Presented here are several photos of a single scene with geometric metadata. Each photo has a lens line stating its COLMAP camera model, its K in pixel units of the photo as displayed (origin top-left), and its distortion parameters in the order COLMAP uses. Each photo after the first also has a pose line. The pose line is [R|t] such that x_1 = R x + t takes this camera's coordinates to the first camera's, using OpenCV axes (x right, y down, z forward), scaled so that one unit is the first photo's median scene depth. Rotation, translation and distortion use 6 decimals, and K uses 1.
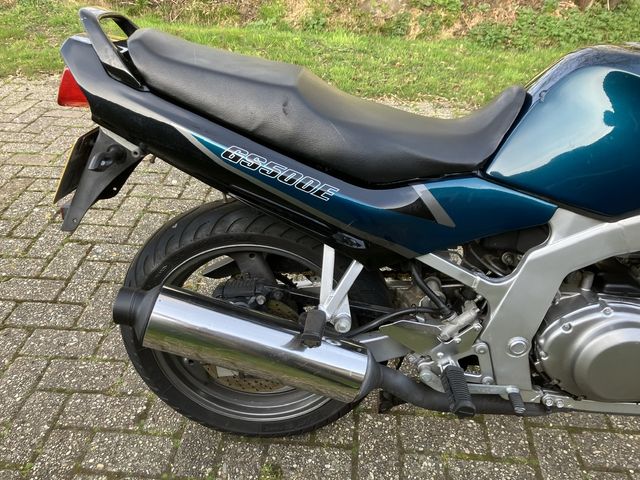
lens RADIAL K [[525.9, 0, 320.0], [0, 525.9, 240.0], [0, 0, 1]] dist [0.040792, -0.041331]
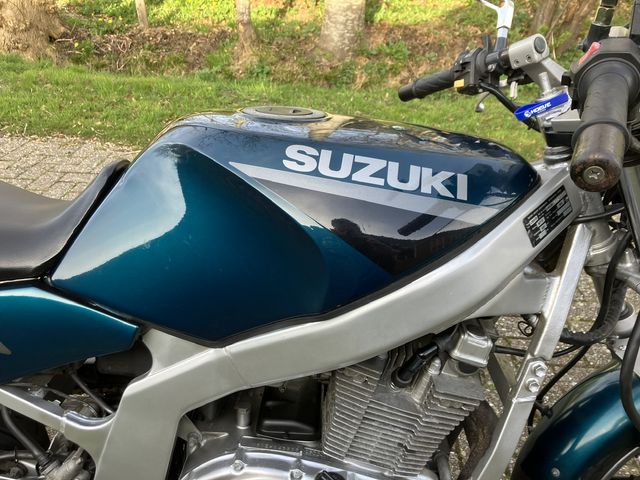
lens RADIAL K [[532.9, 0, 320.0], [0, 532.9, 240.0], [0, 0, 1]] dist [0.010447, -0.000692]
pose [[0.999978, -0.002589, 0.006140, 0.096559], [0.003076, 0.996736, -0.080666, -0.017095], [-0.005911, 0.080683, 0.996722, 0.036233]]
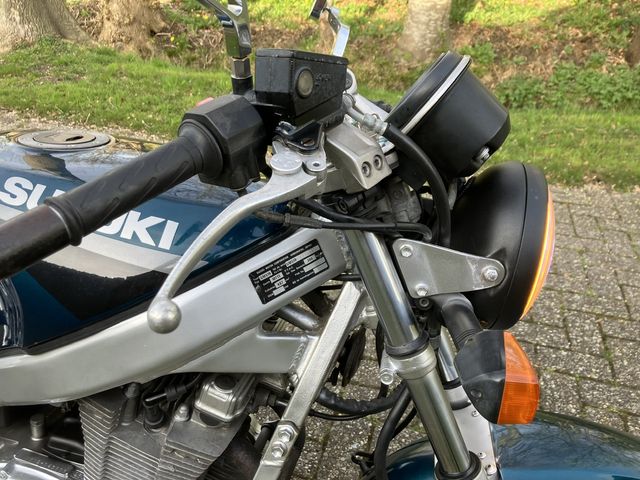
lens RADIAL K [[532.9, 0, 320.0], [0, 532.9, 240.0], [0, 0, 1]] dist [0.010447, -0.000692]
pose [[0.977326, 0.095363, -0.189052, 0.178496], [-0.108538, 0.992245, -0.060581, -0.033242], [0.181809, 0.079727, 0.980097, 0.048601]]
